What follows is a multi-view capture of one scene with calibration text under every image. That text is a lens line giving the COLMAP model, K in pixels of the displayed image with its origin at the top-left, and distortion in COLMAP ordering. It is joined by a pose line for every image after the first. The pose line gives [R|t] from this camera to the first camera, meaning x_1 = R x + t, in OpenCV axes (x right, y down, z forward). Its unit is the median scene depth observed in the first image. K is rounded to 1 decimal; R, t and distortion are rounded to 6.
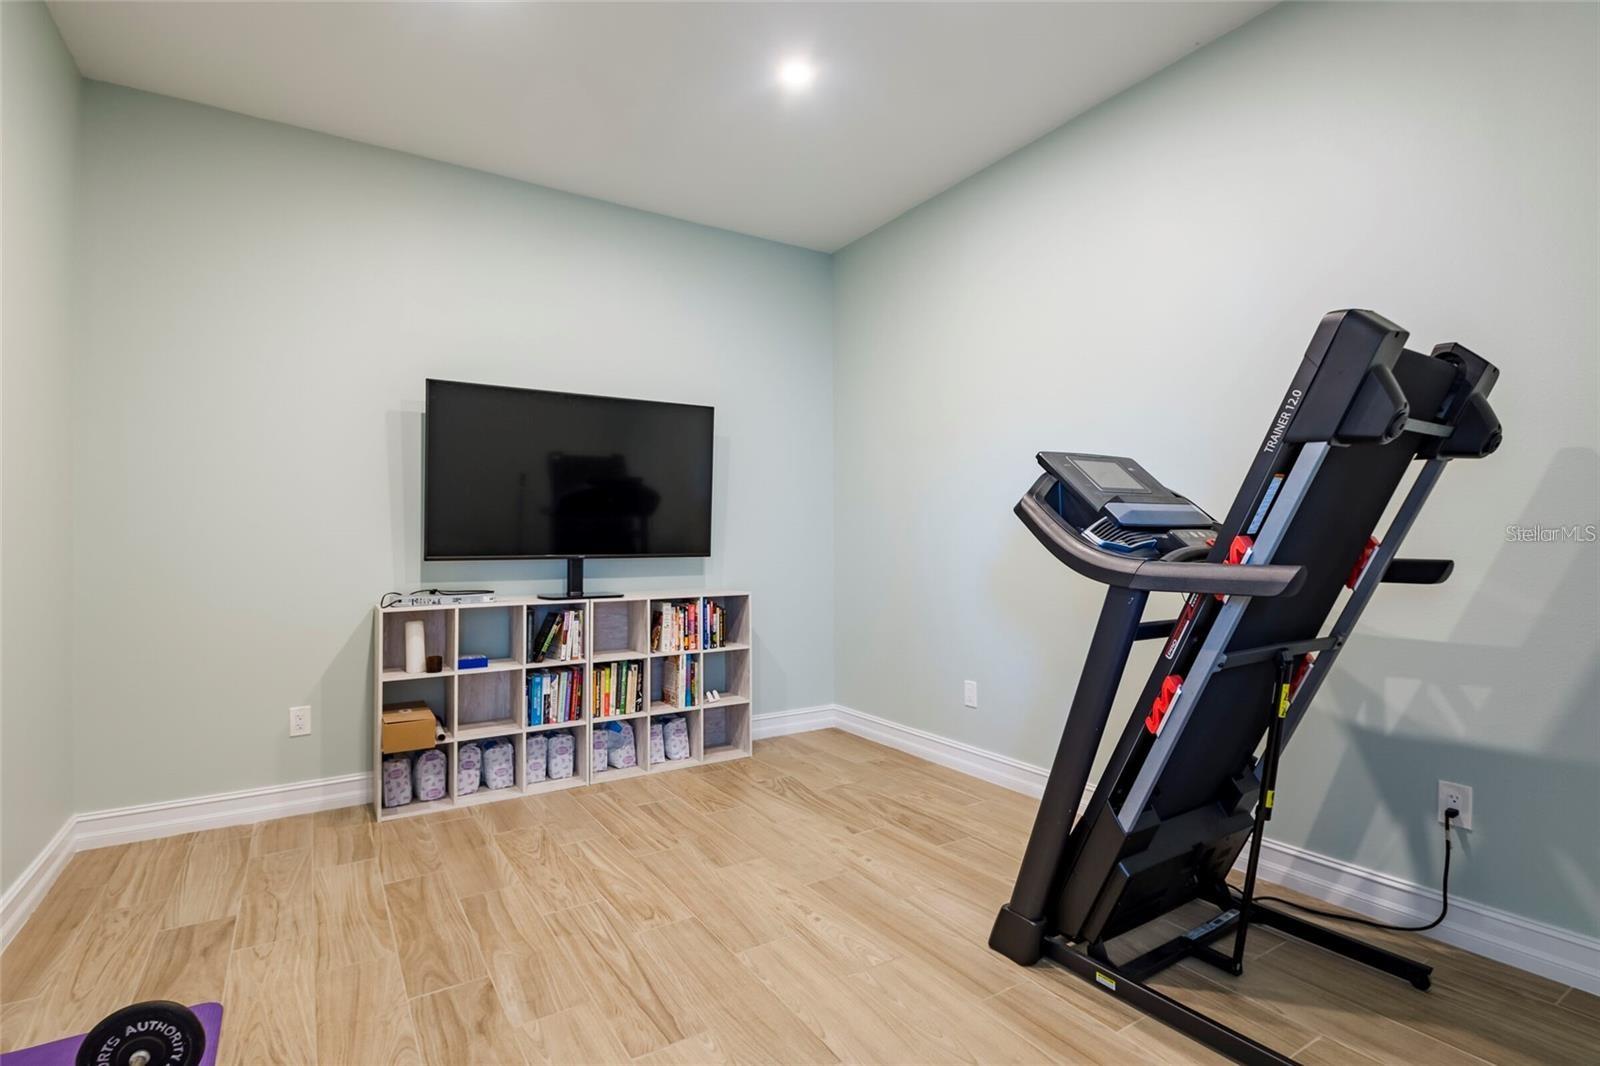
lens RADIAL K [[759.7, 0, 784.7], [0, 759.7, 546.2], [0, 0, 1]] dist [0.016209, -0.009772]
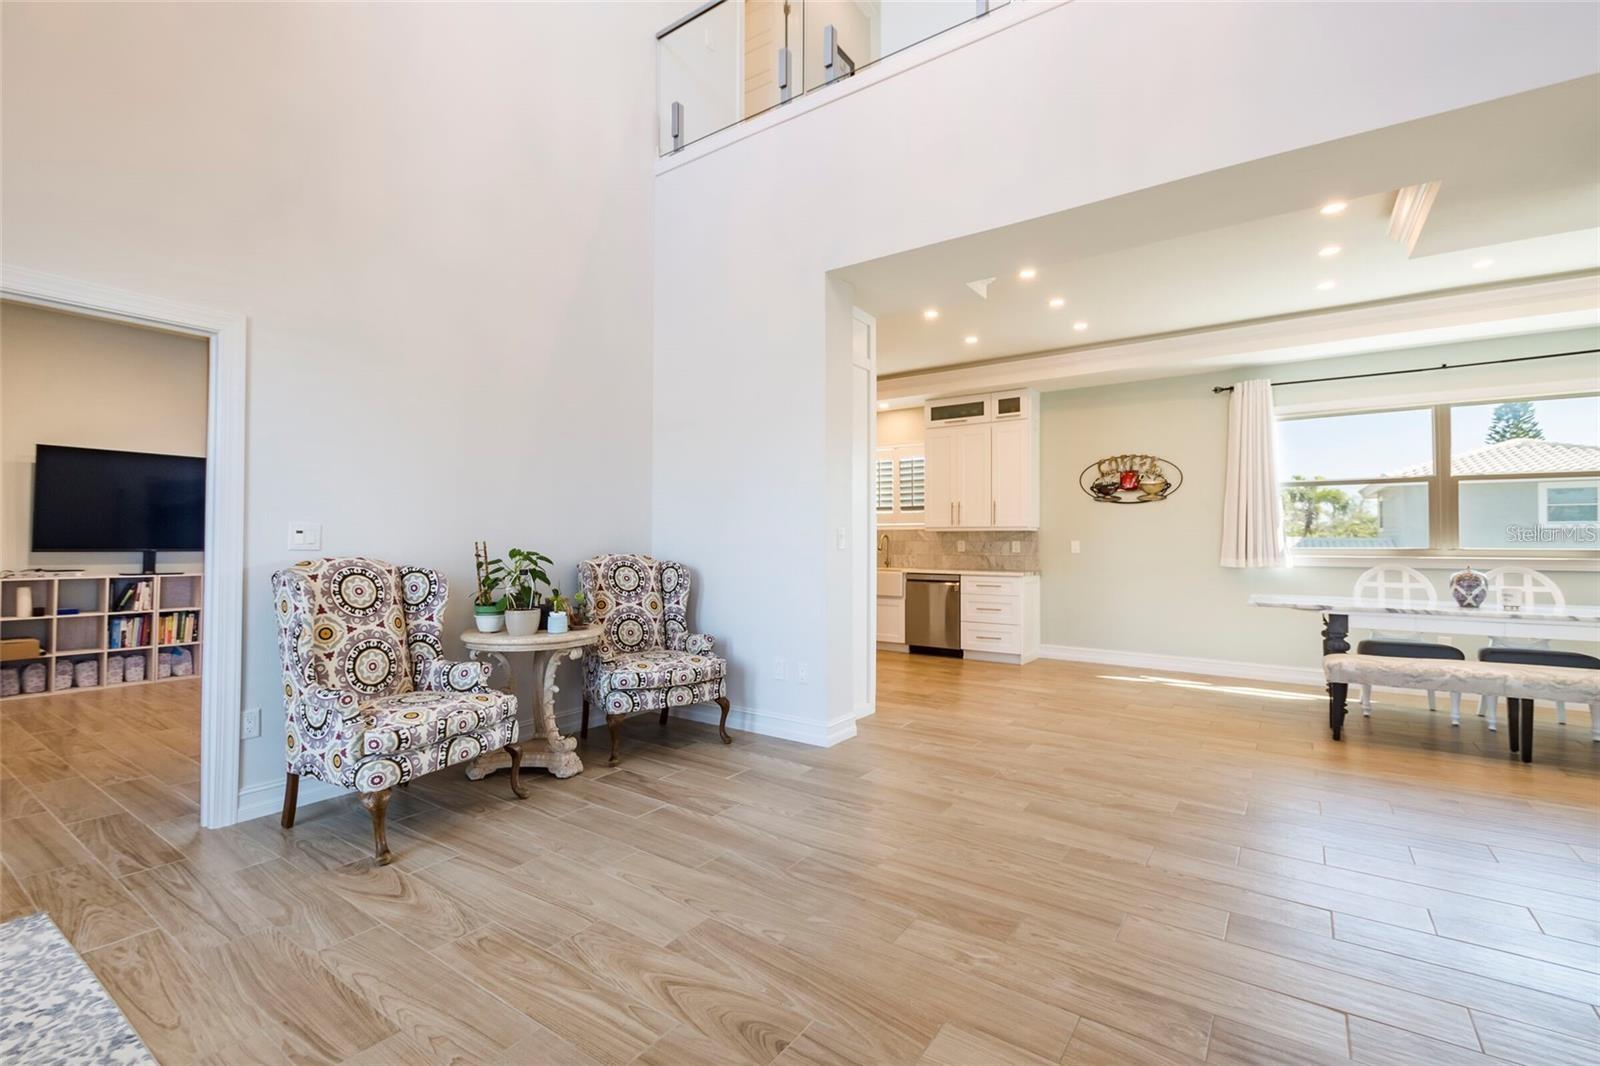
lens RADIAL K [[705.6, 0, 770.9], [0, 705.6, 538.3], [0, 0, 1]] dist [0.022781, -0.012213]
pose [[0.928226, 0.013359, 0.371777, 0.433465], [-0.009287, 0.999876, -0.012740, -0.004738], [-0.371901, 0.008373, 0.928234, -1.014783]]
